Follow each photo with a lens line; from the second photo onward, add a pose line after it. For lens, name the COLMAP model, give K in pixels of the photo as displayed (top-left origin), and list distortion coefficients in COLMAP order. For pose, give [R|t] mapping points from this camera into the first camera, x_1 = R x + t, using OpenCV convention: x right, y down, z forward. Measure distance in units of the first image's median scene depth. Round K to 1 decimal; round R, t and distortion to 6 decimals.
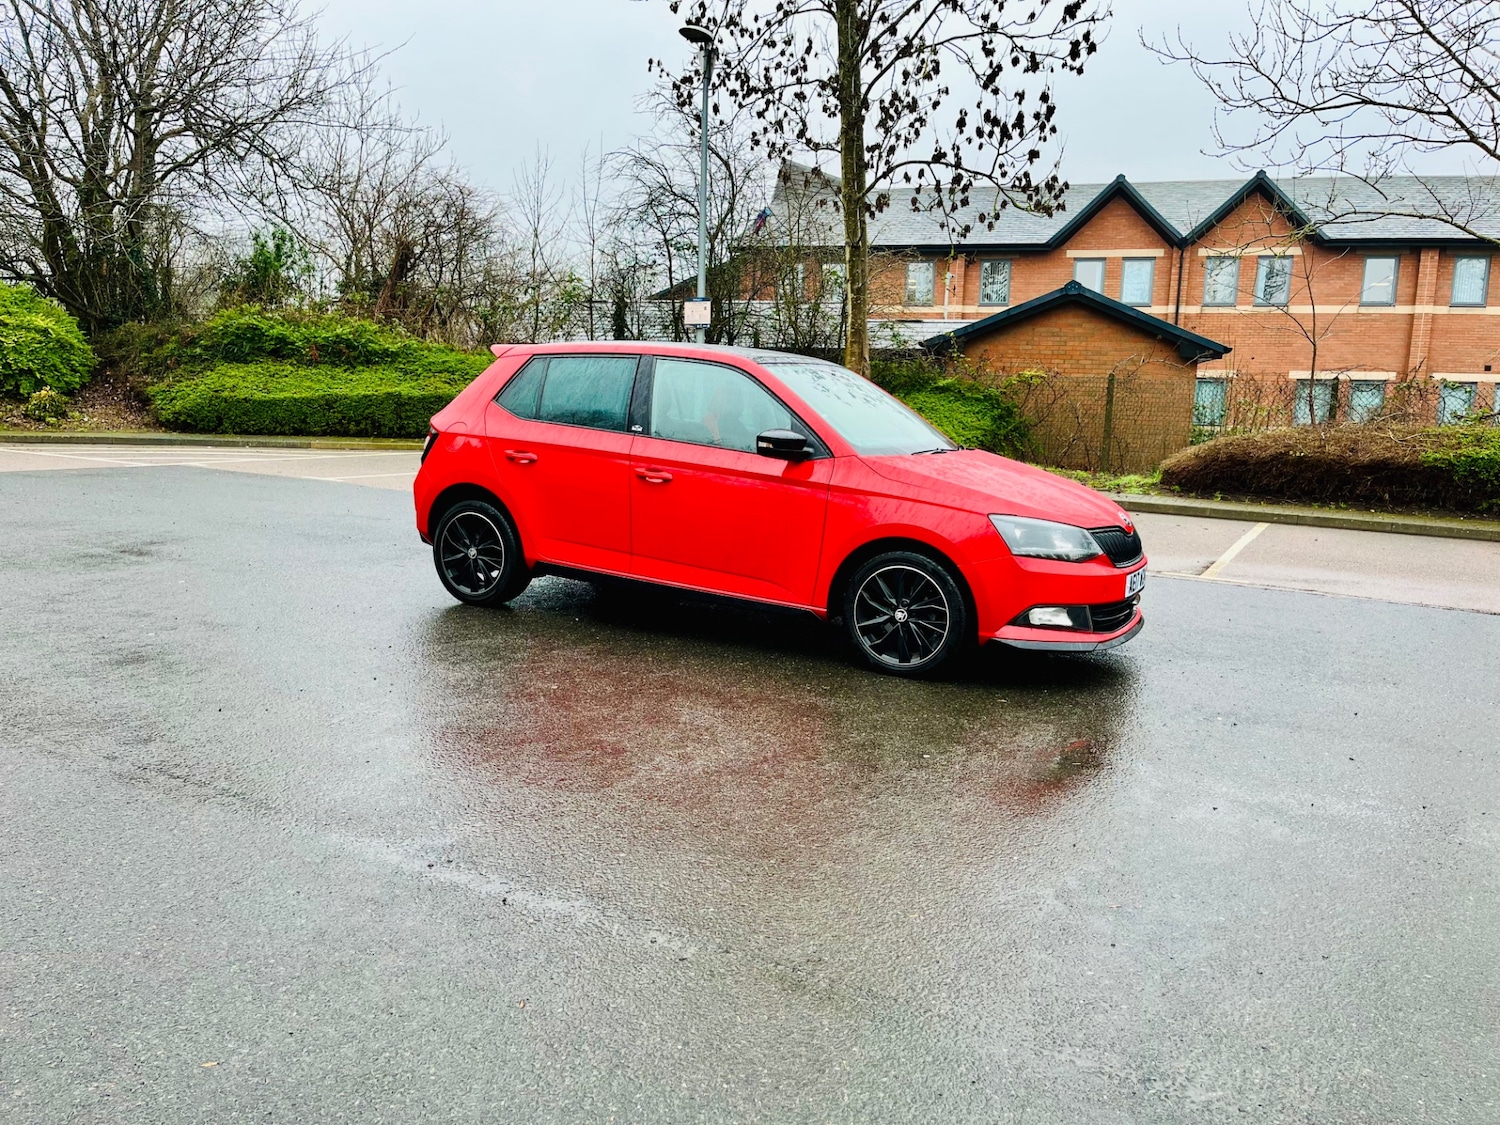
lens RADIAL K [[1132.0, 0, 748.2], [0, 1132.0, 564.3], [0, 0, 1]] dist [0.063558, -0.079082]
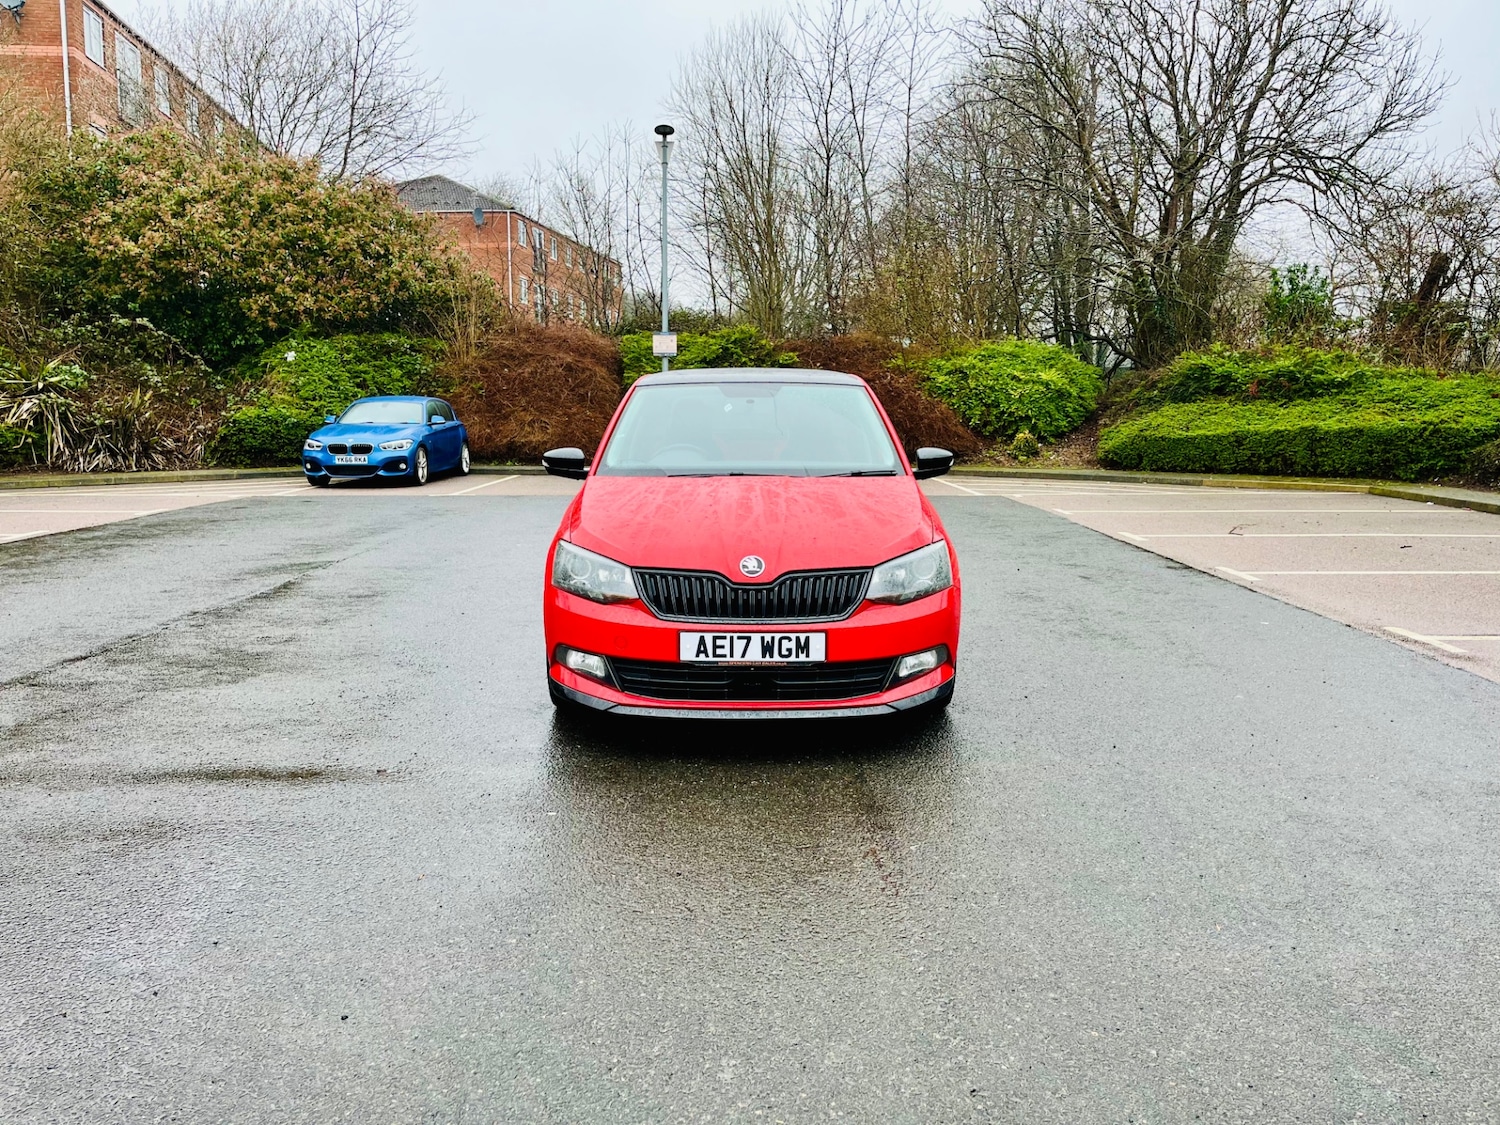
lens RADIAL K [[1132.0, 0, 747.6], [0, 1132.0, 562.9], [0, 0, 1]] dist [0.063558, -0.079082]
pose [[0.484626, 0.080486, -0.871011, 0.308347], [-0.114448, 0.993032, 0.028083, -0.019439], [0.867202, 0.086075, 0.490461, 0.193686]]
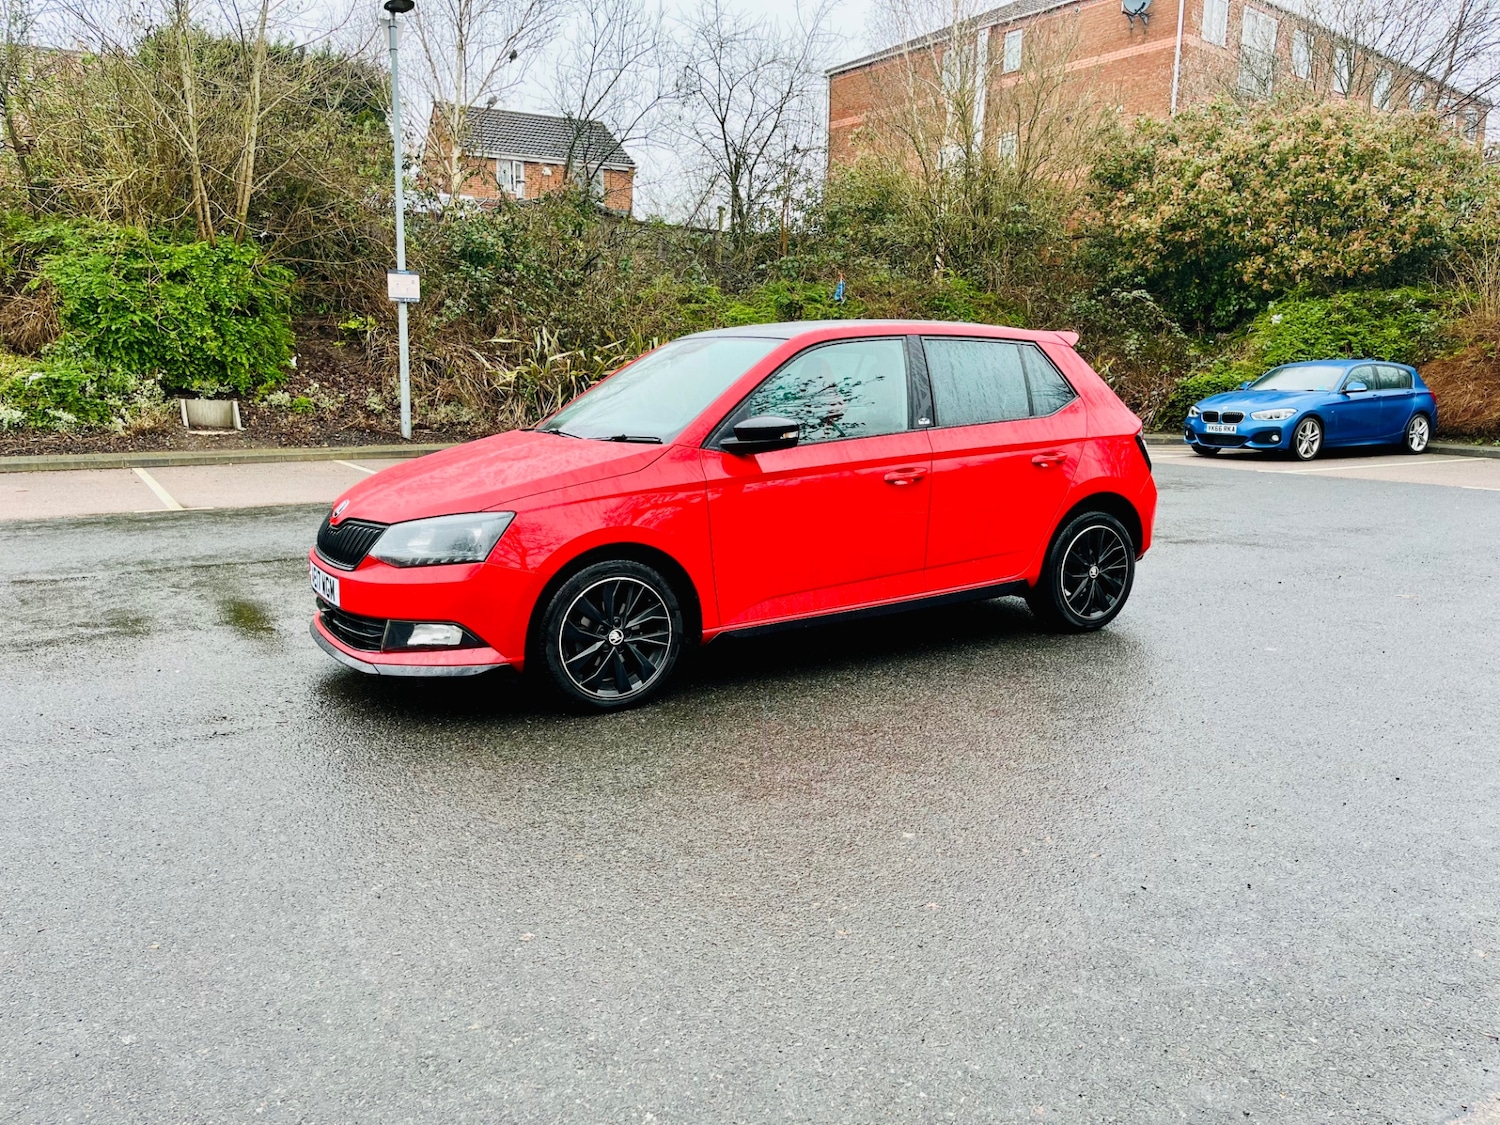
lens RADIAL K [[1132.0, 0, 758.5], [0, 1132.0, 564.3], [0, 0, 1]] dist [0.063558, -0.079082]
pose [[-0.490752, 0.103870, -0.865086, 0.279542], [-0.155359, 0.966526, 0.204182, -0.067190], [0.857336, 0.234602, -0.458188, 0.511216]]
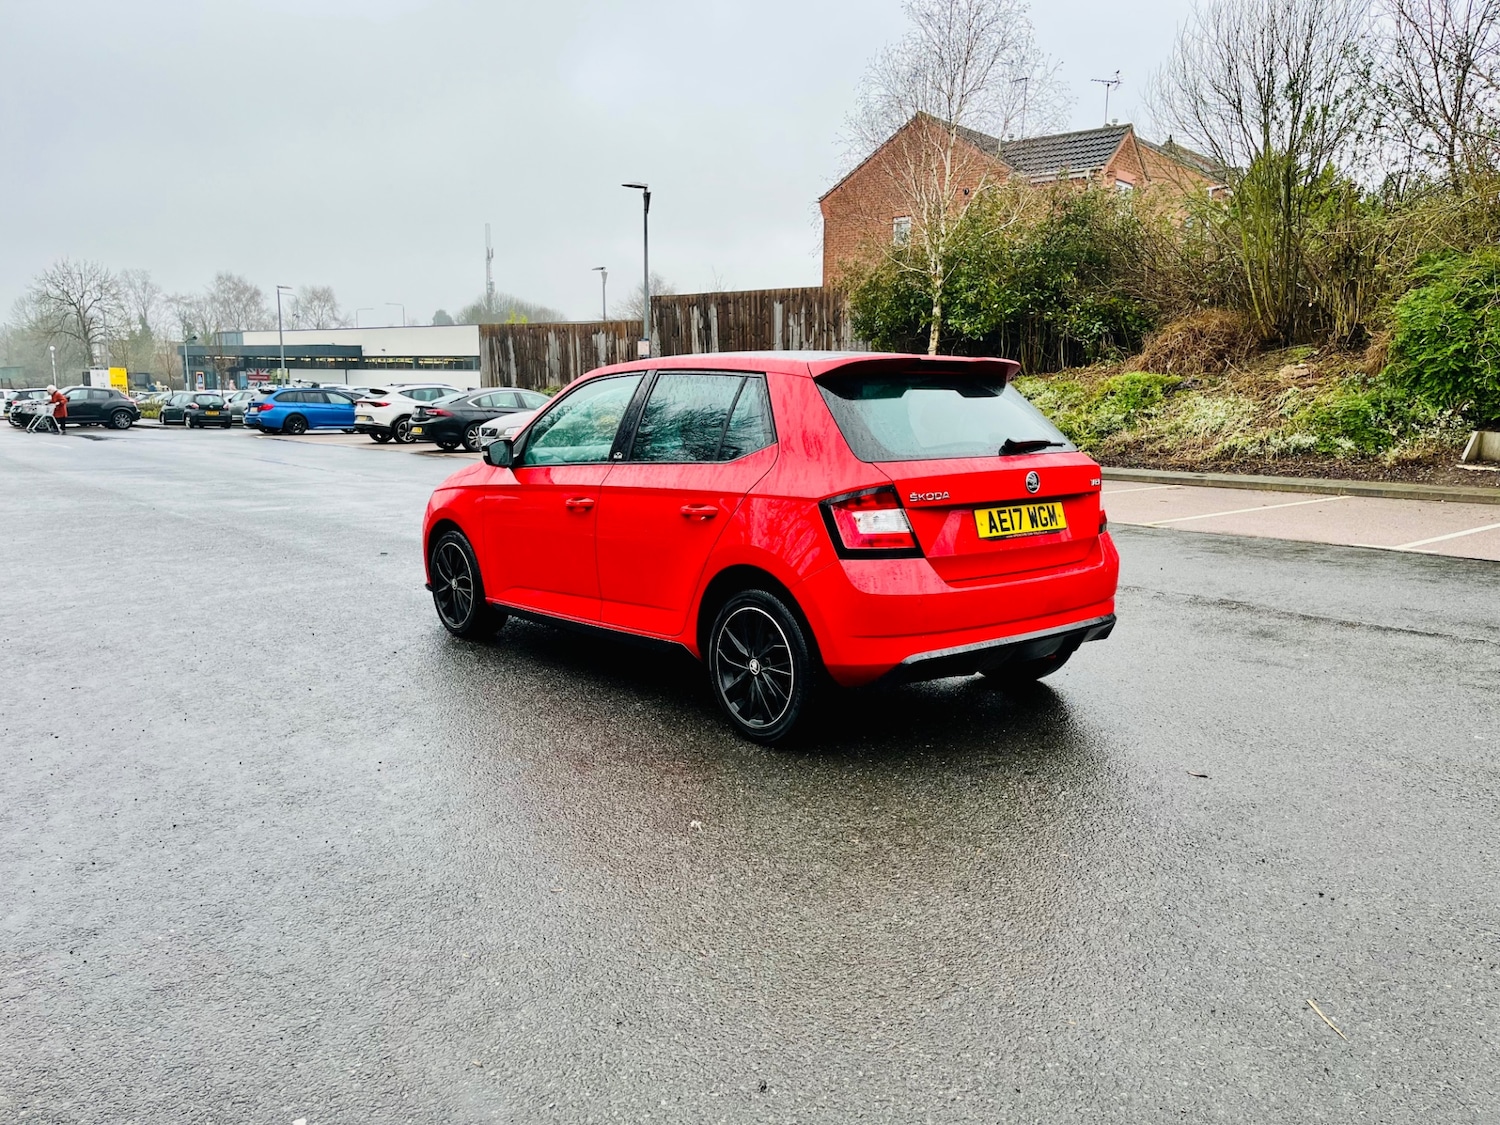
lens RADIAL K [[1132.0, 0, 761.2], [0, 1132.0, 569.1], [0, 0, 1]] dist [0.063558, -0.079082]
pose [[-0.934516, -0.097292, 0.342366, -0.126114], [0.012916, 0.952011, 0.305793, -0.110325], [-0.355687, 0.290190, -0.888412, 0.659142]]
